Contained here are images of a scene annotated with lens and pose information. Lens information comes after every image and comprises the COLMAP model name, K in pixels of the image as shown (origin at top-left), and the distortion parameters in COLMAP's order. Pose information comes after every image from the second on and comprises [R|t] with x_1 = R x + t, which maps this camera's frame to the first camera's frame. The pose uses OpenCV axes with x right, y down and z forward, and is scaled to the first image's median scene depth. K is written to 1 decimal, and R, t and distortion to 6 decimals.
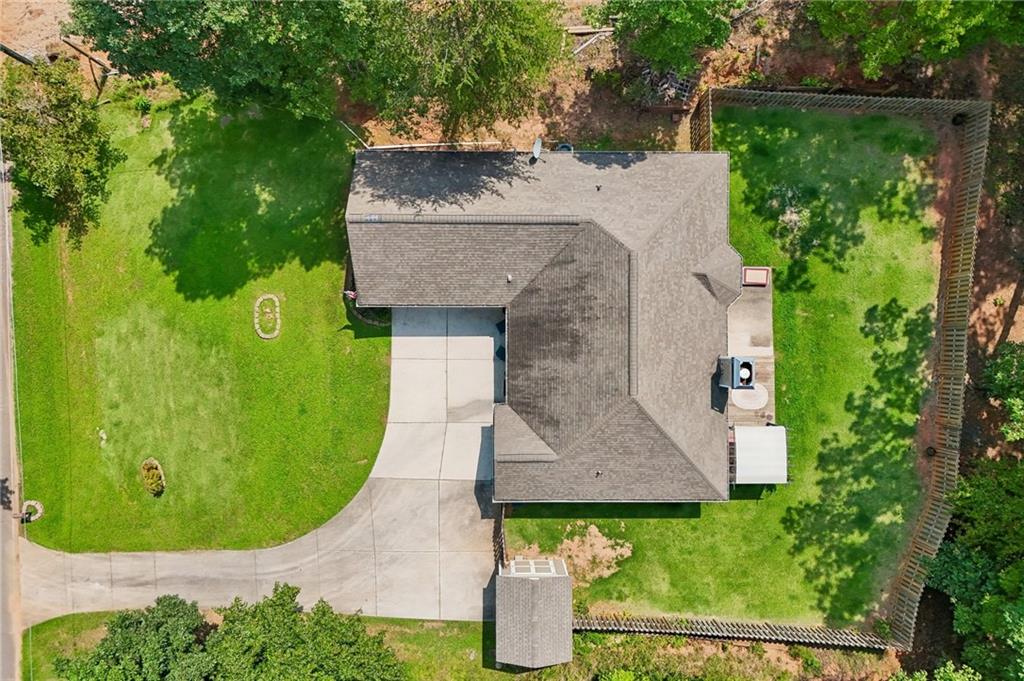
lens RADIAL K [[752.9, 0, 508.9], [0, 752.9, 341.8], [0, 0, 1]] dist [0.076856, -0.068551]
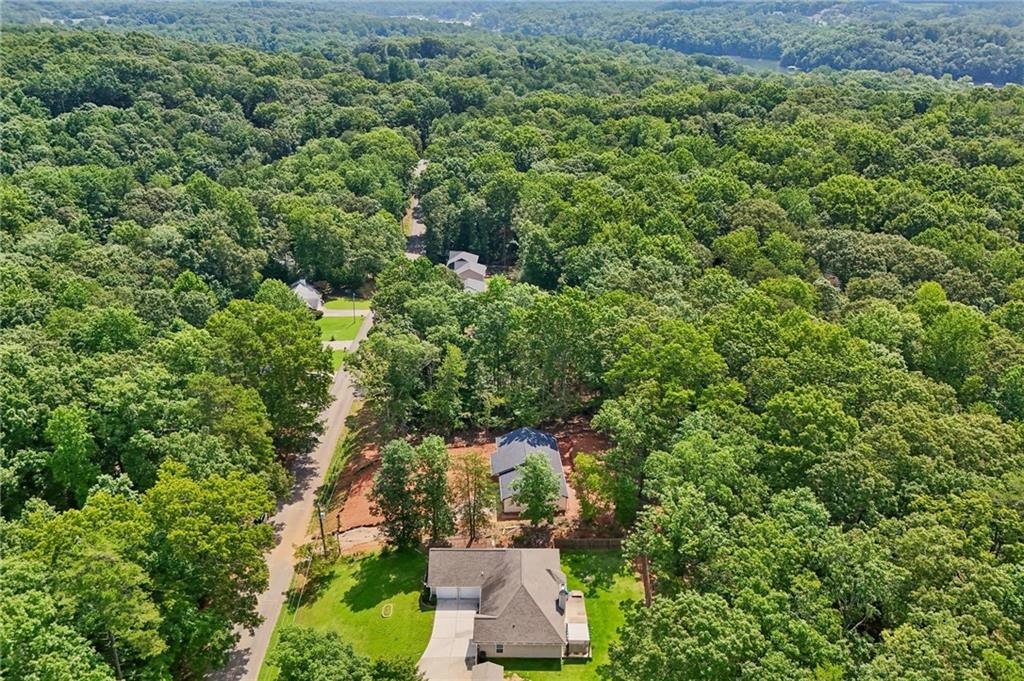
lens RADIAL K [[758.2, 0, 512.0], [0, 758.2, 340.5], [0, 0, 1]] dist [0.080294, -0.081649]
pose [[0.999921, -0.010653, -0.006599, 0.128236], [-0.001326, 0.433665, -0.901073, 1.922230], [0.012461, 0.901011, 0.433616, -0.937709]]
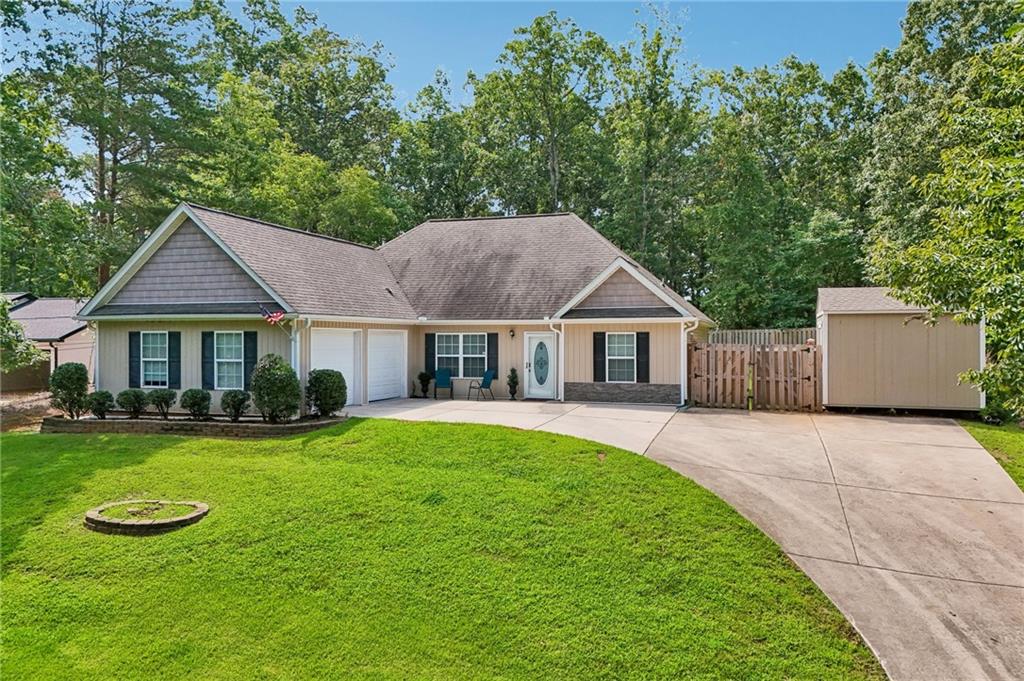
lens RADIAL K [[758.2, 0, 512.0], [0, 758.2, 340.5], [0, 0, 1]] dist [0.080294, -0.081649]
pose [[0.319082, -0.018963, 0.947537, -0.615742], [0.947725, 0.004413, -0.319057, 0.248300], [0.001869, 0.999810, 0.019380, 0.933561]]
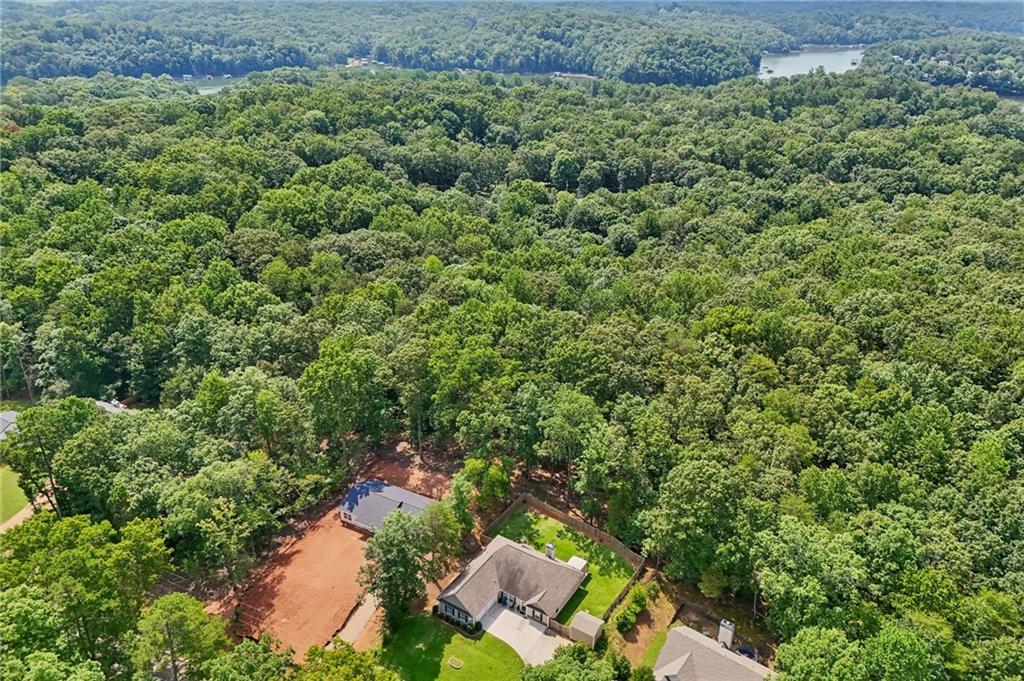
lens RADIAL K [[752.9, 0, 508.9], [0, 752.9, 341.8], [0, 0, 1]] dist [0.076856, -0.068551]
pose [[0.535624, -0.380176, 0.754038, -1.925285], [0.844449, 0.245011, -0.476315, 1.207639], [-0.003664, 0.891872, 0.452273, -1.364400]]
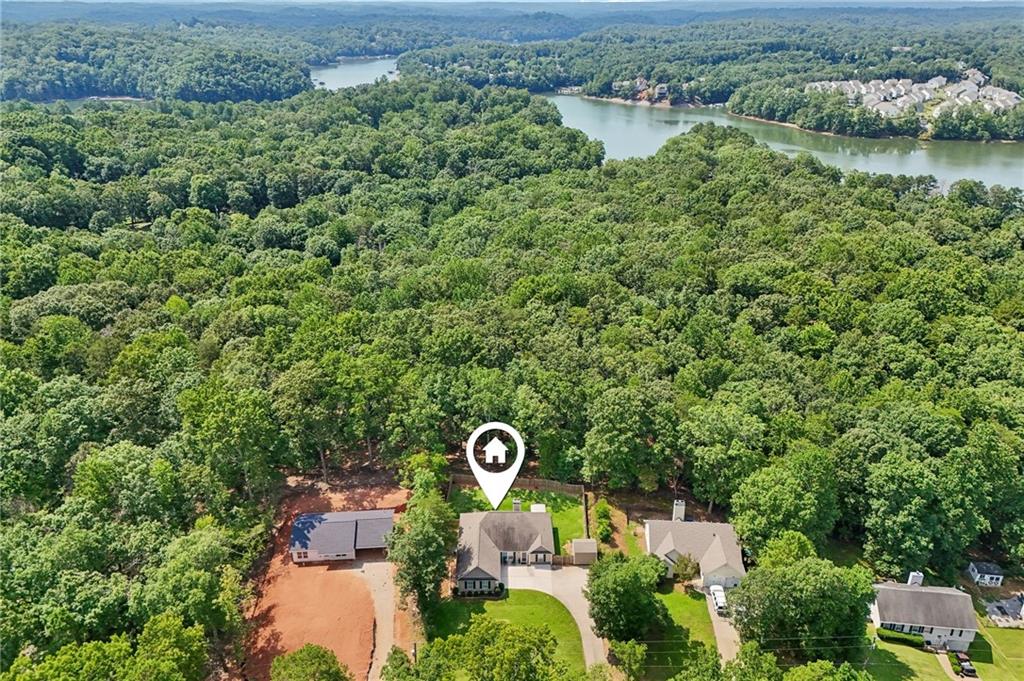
lens RADIAL K [[758.2, 0, 512.0], [0, 758.2, 340.5], [0, 0, 1]] dist [0.080294, -0.081649]
pose [[-0.013423, -0.431073, 0.902217, -2.657699], [0.999871, 0.002145, 0.015901, -0.046543], [-0.008790, 0.902314, 0.430989, -1.379696]]
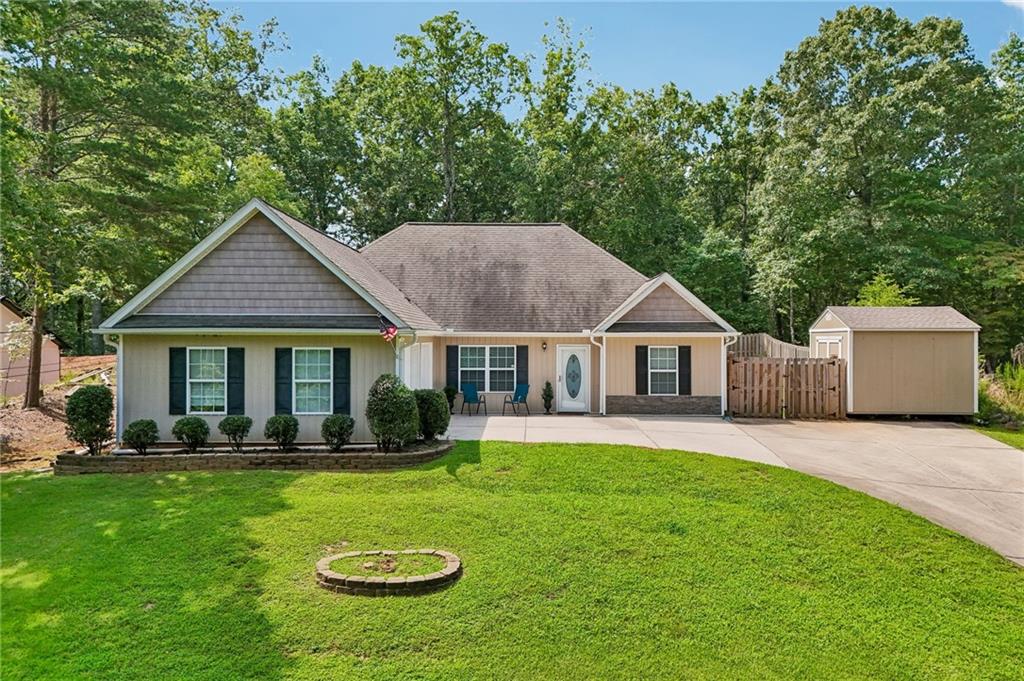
lens RADIAL K [[758.2, 0, 512.0], [0, 758.2, 340.5], [0, 0, 1]] dist [0.080294, -0.081649]
pose [[0.014221, -0.020275, 0.999693, -0.637349], [0.999878, 0.006691, -0.014088, 0.020547], [-0.006403, 0.999772, 0.020368, 0.922448]]
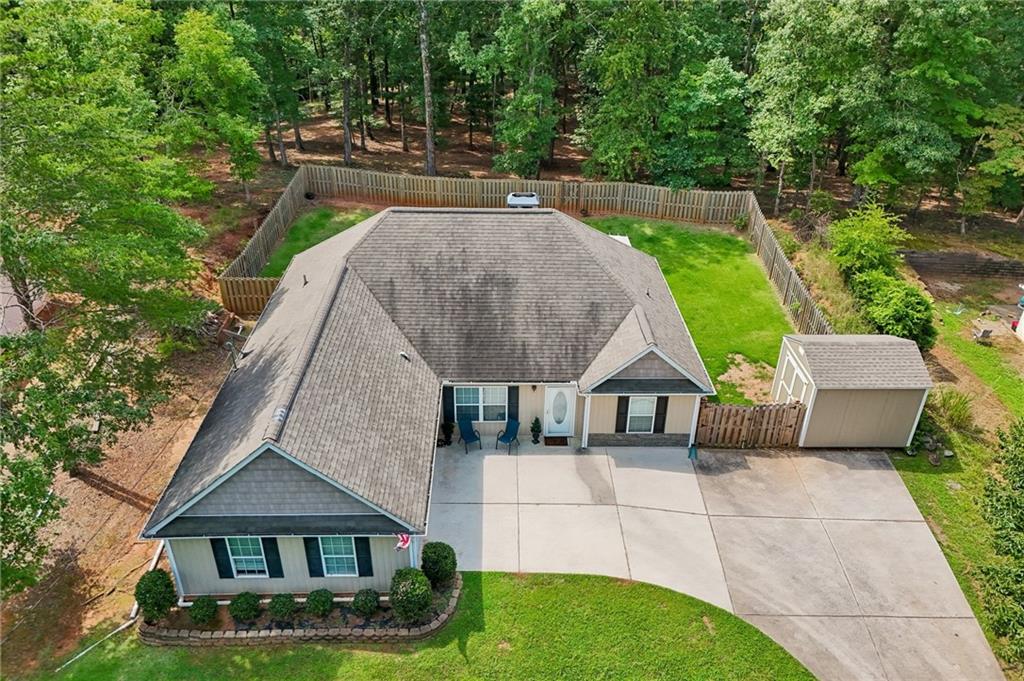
lens RADIAL K [[758.2, 0, 512.0], [0, 758.2, 340.5], [0, 0, 1]] dist [0.080294, -0.081649]
pose [[-0.019314, -0.529721, 0.847952, -0.556971], [0.999676, 0.003820, 0.025157, 0.001373], [-0.016565, 0.848163, 0.529476, 0.537795]]
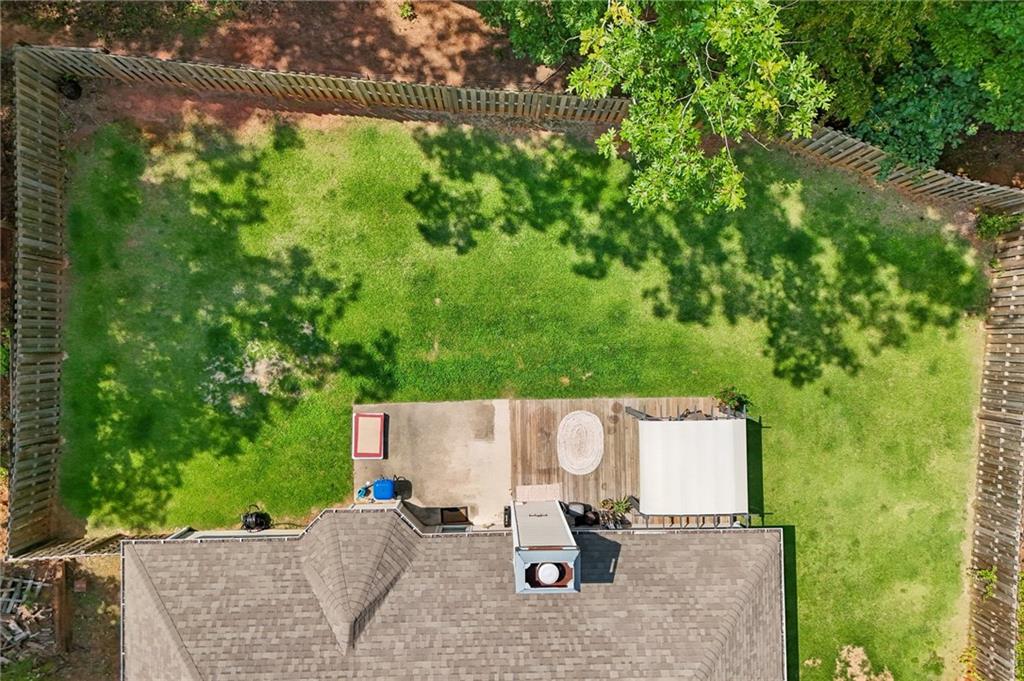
lens RADIAL K [[758.2, 0, 512.0], [0, 758.2, 340.5], [0, 0, 1]] dist [0.080294, -0.081649]
pose [[-0.011367, -0.999756, -0.018938, 0.406991], [0.999479, -0.011931, 0.029983, 0.003943], [-0.030202, -0.018588, 0.999371, 0.435013]]
